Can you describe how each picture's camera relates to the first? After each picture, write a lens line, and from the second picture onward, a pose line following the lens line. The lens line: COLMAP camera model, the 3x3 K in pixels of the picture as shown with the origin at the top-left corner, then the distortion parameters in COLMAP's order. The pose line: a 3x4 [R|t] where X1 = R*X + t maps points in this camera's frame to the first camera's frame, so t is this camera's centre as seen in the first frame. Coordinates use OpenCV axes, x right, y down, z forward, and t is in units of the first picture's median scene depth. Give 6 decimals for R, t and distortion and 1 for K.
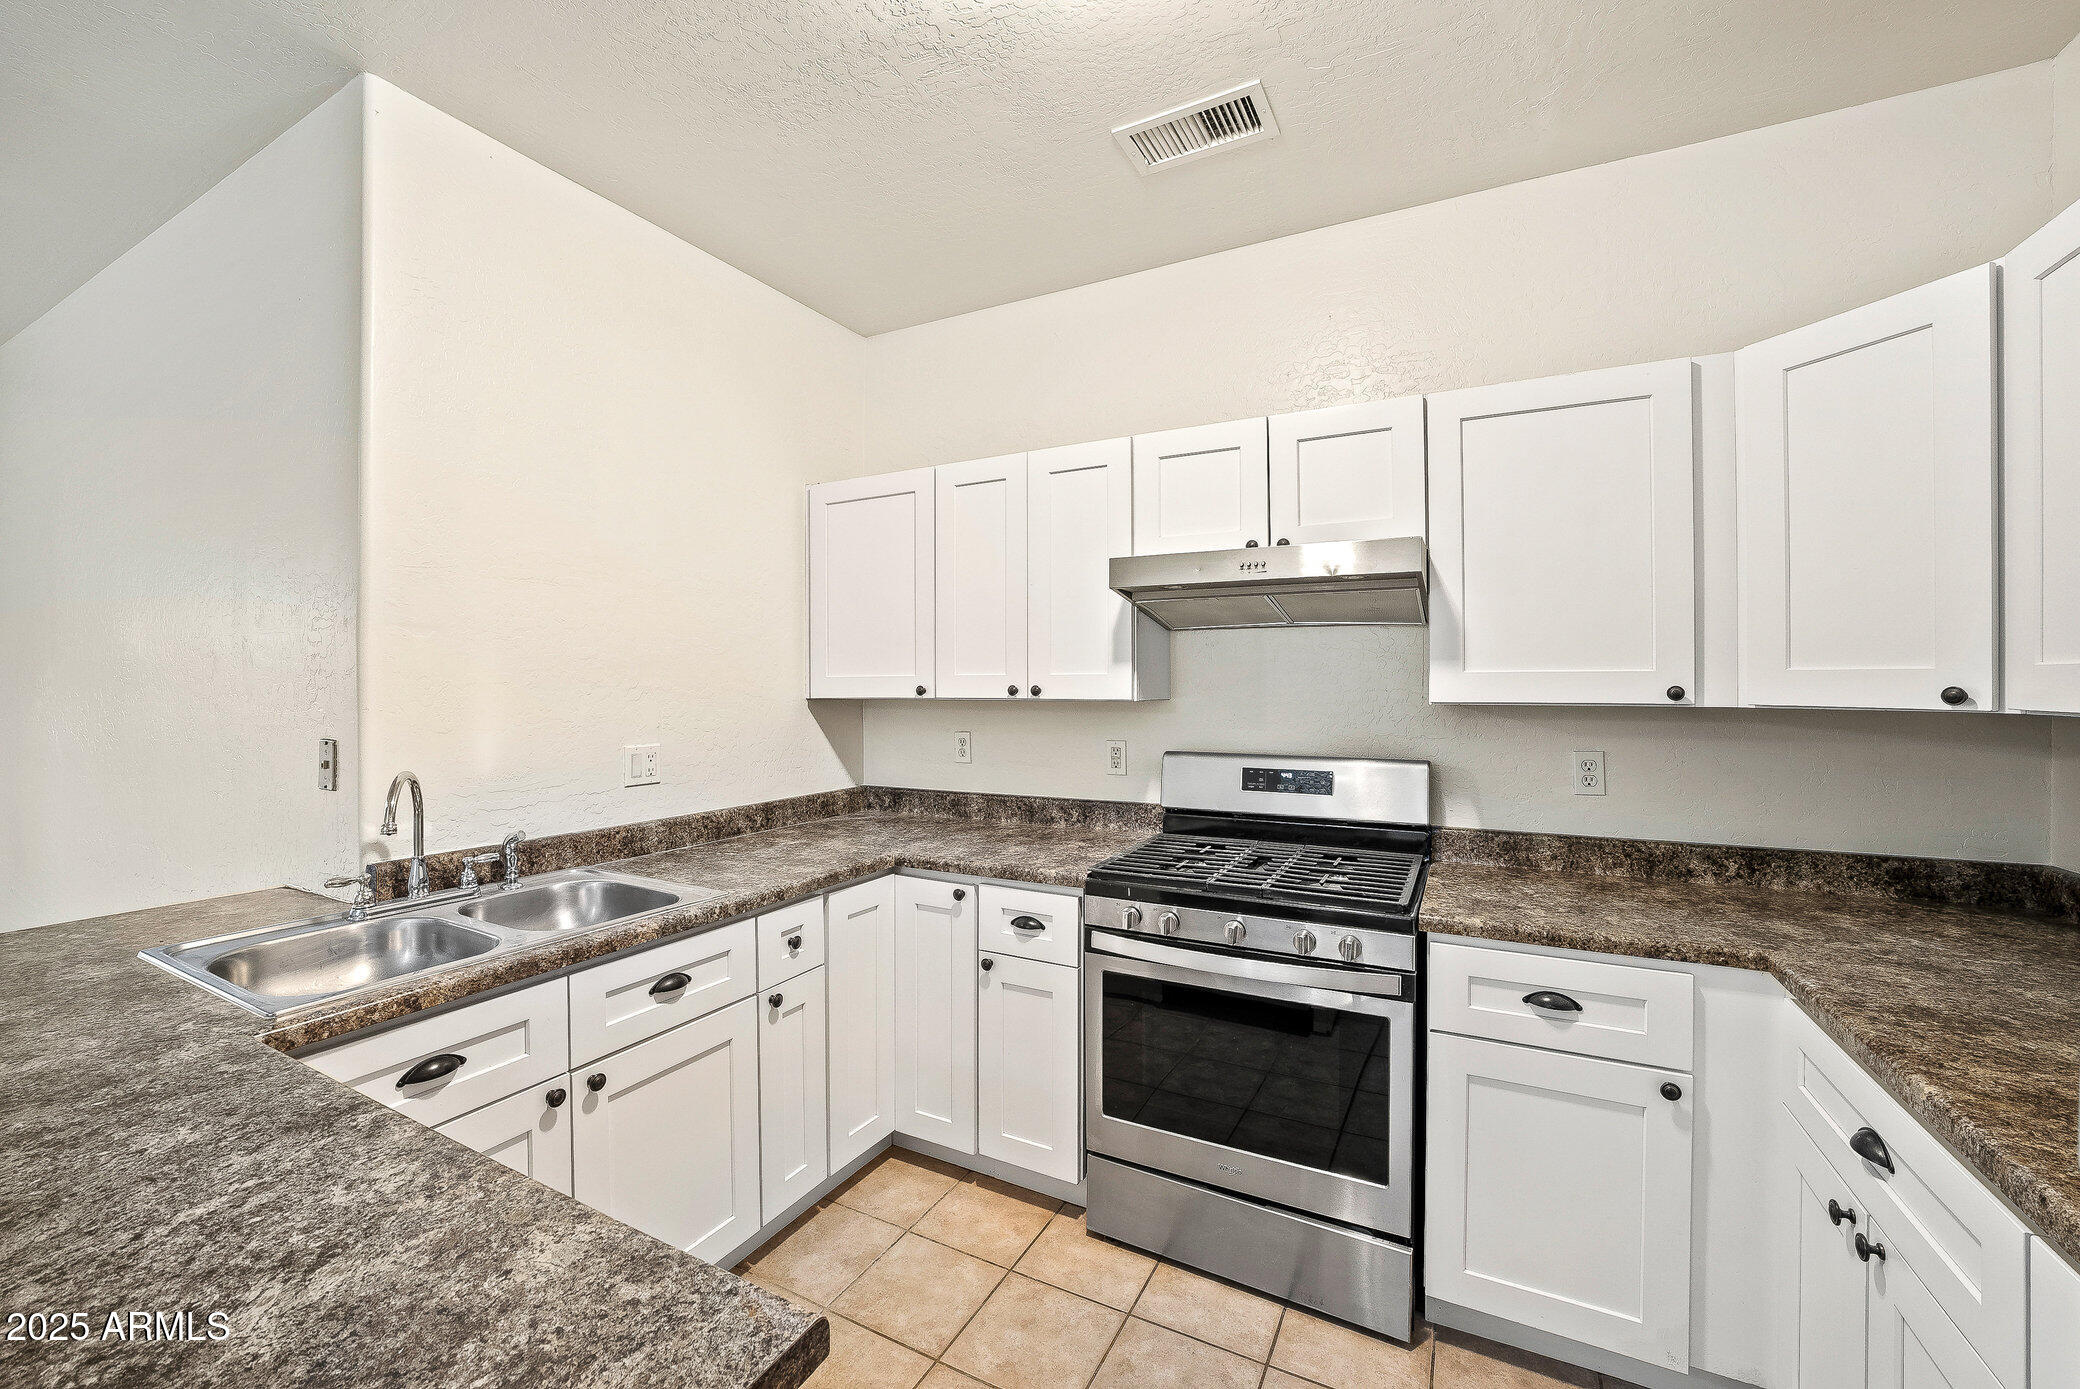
lens RADIAL K [[814.1, 0, 1038.7], [0, 814.1, 688.8], [0, 0, 1]] dist [0.027412, -0.016960]
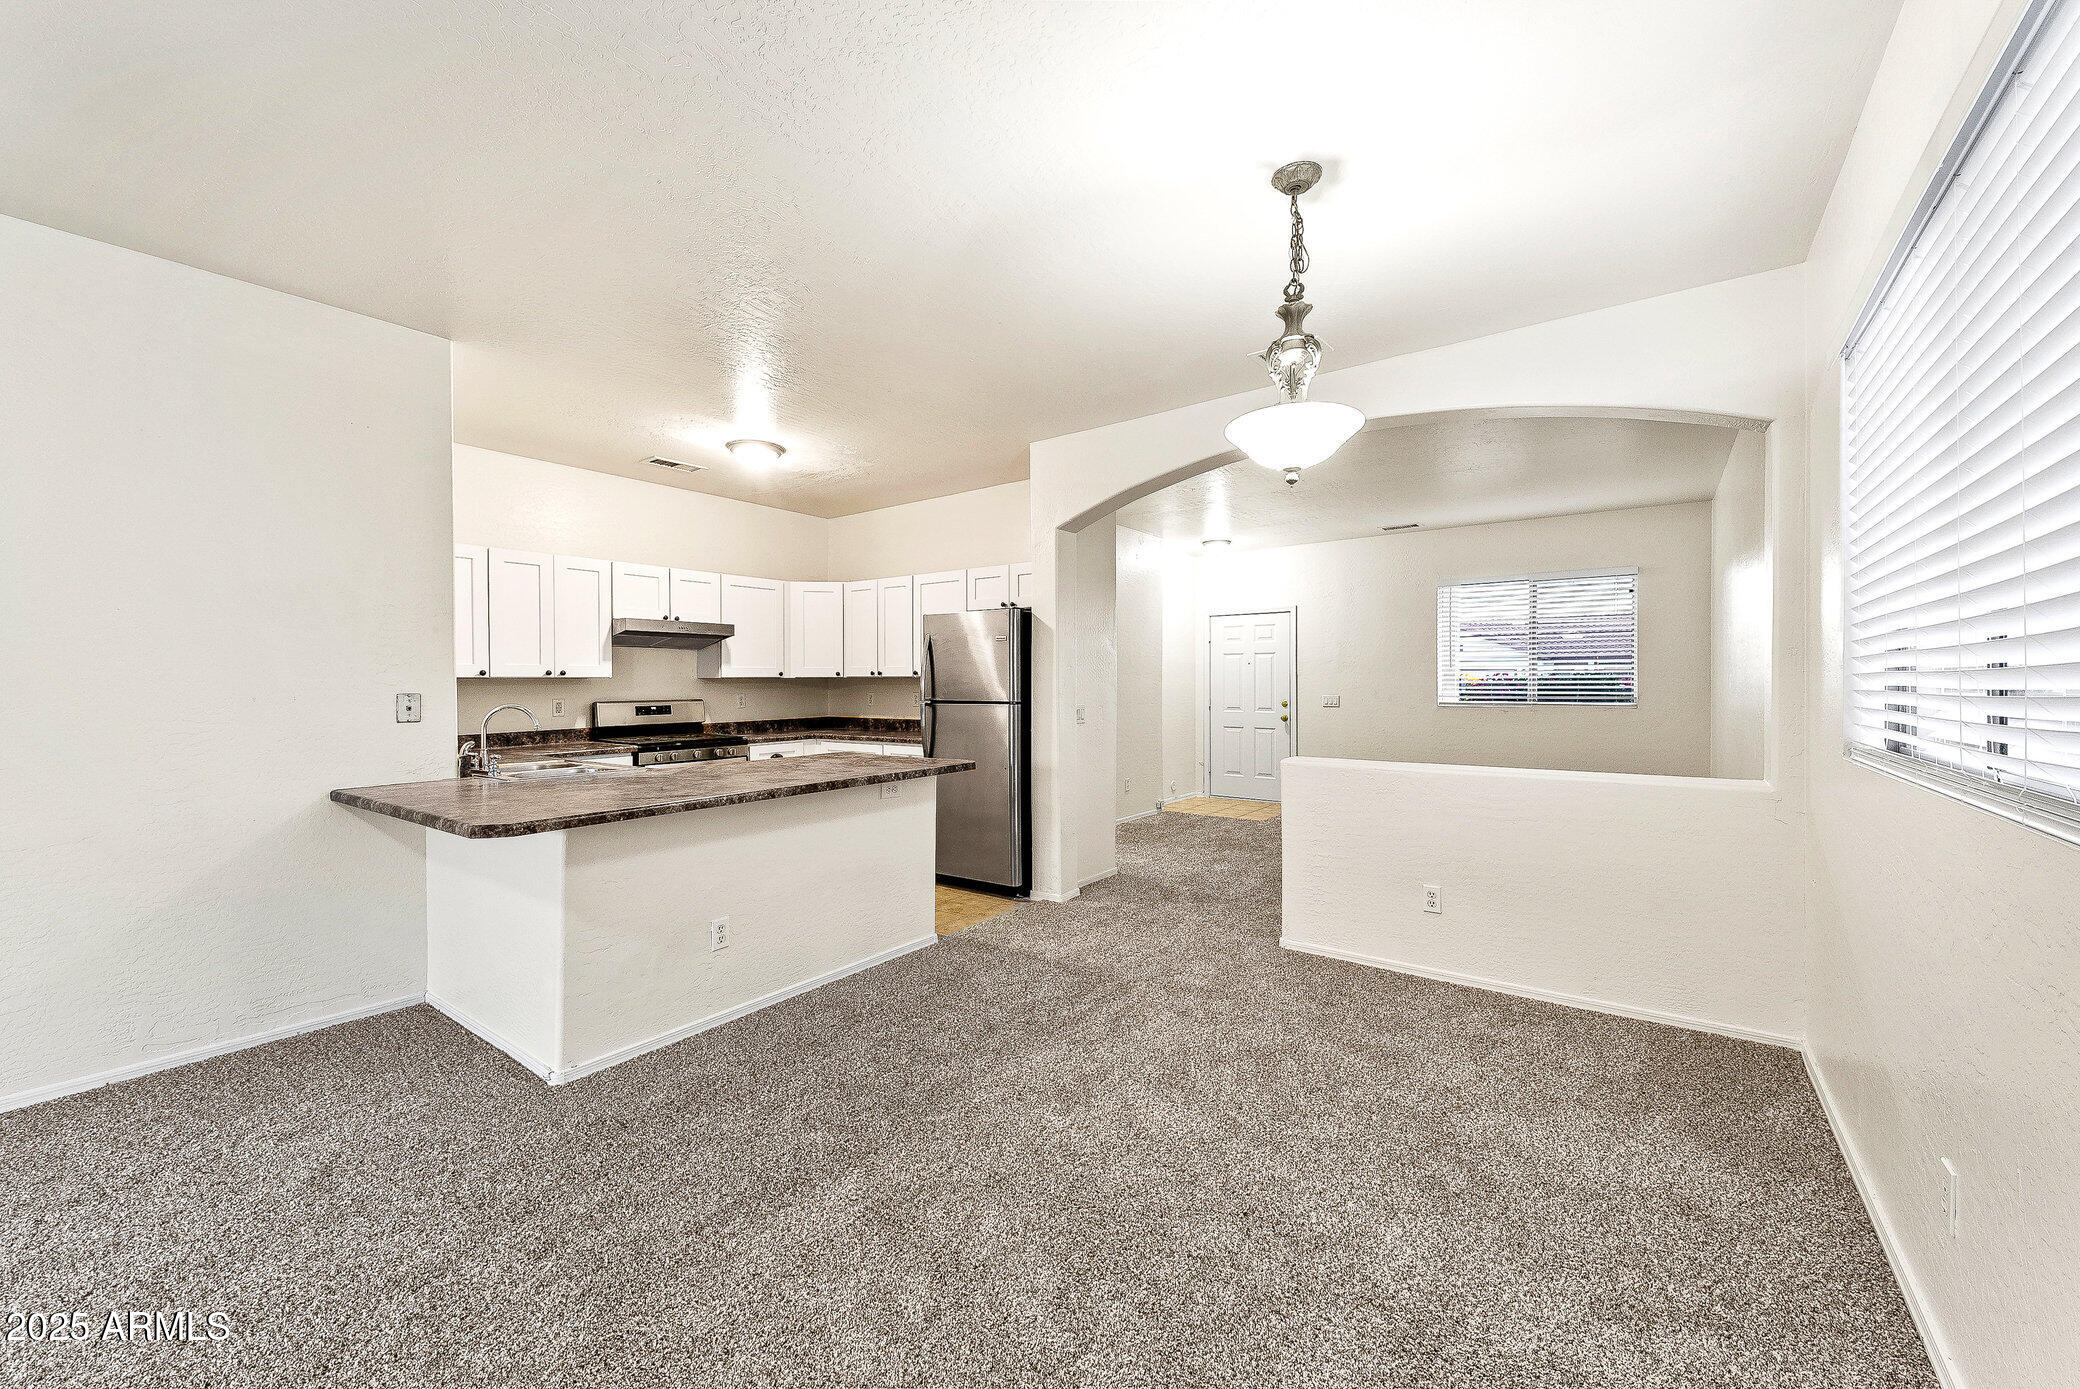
lens RADIAL K [[814.1, 0, 1038.7], [0, 814.1, 688.8], [0, 0, 1]] dist [0.027412, -0.016960]
pose [[0.154197, -0.011621, 0.987972, -2.008095], [0.003771, 0.999930, 0.011173, 0.025291], [-0.988033, 0.002003, 0.154230, -0.532788]]
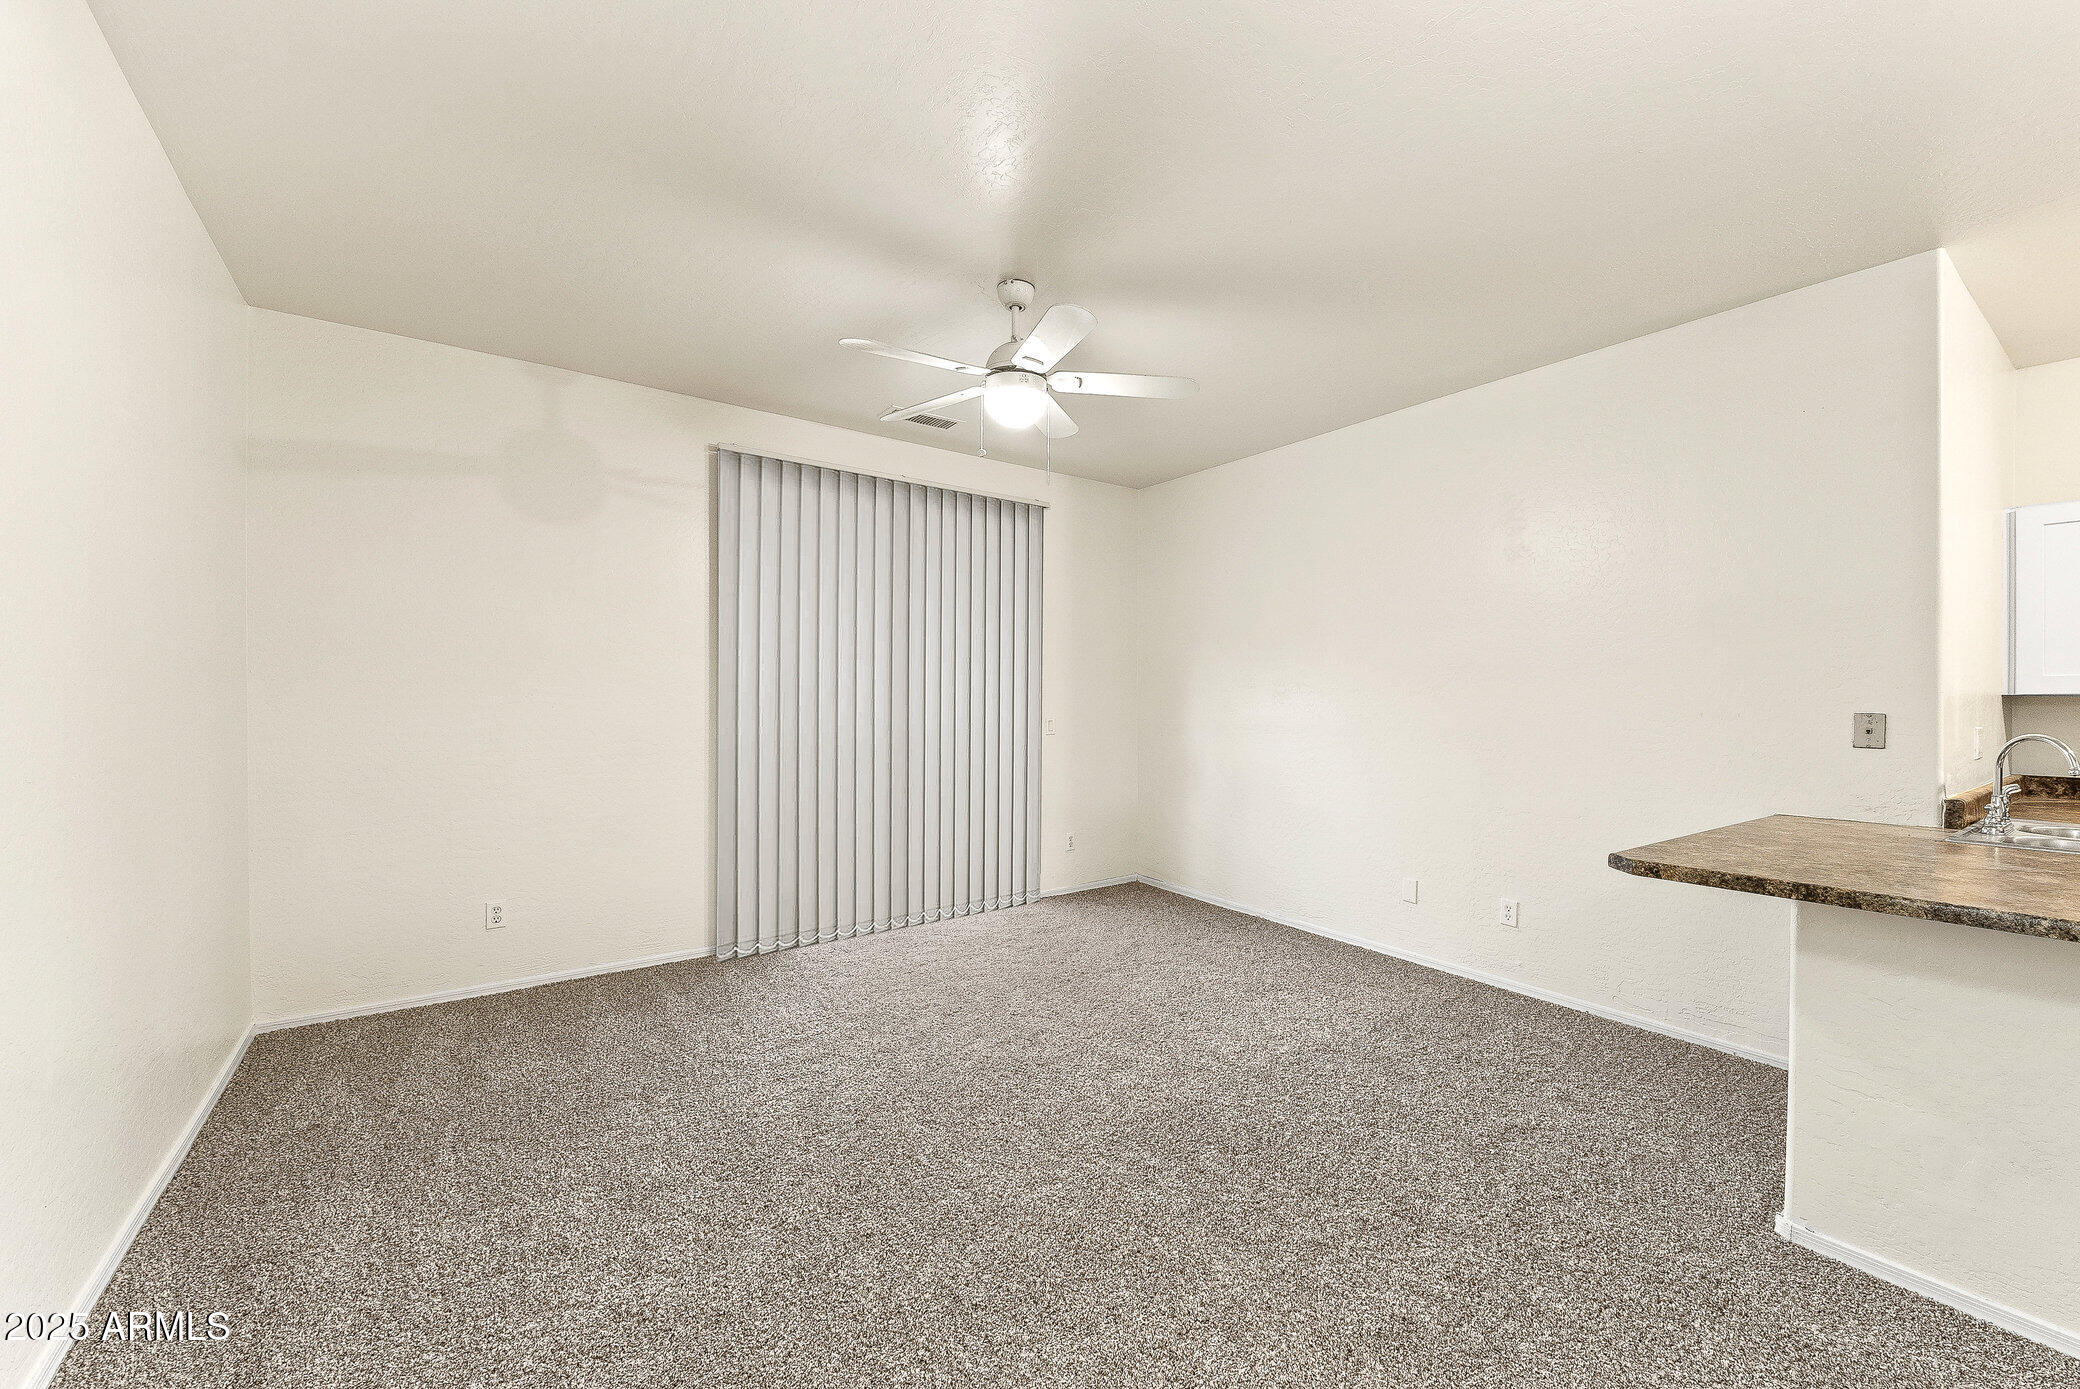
lens RADIAL K [[814.1, 0, 1038.7], [0, 814.1, 688.8], [0, 0, 1]] dist [0.027412, -0.016960]
pose [[0.874301, -0.001661, -0.485381, -1.249006], [-0.003216, 0.999952, -0.009215, 0.025095], [0.485373, 0.009618, 0.874254, -0.826355]]
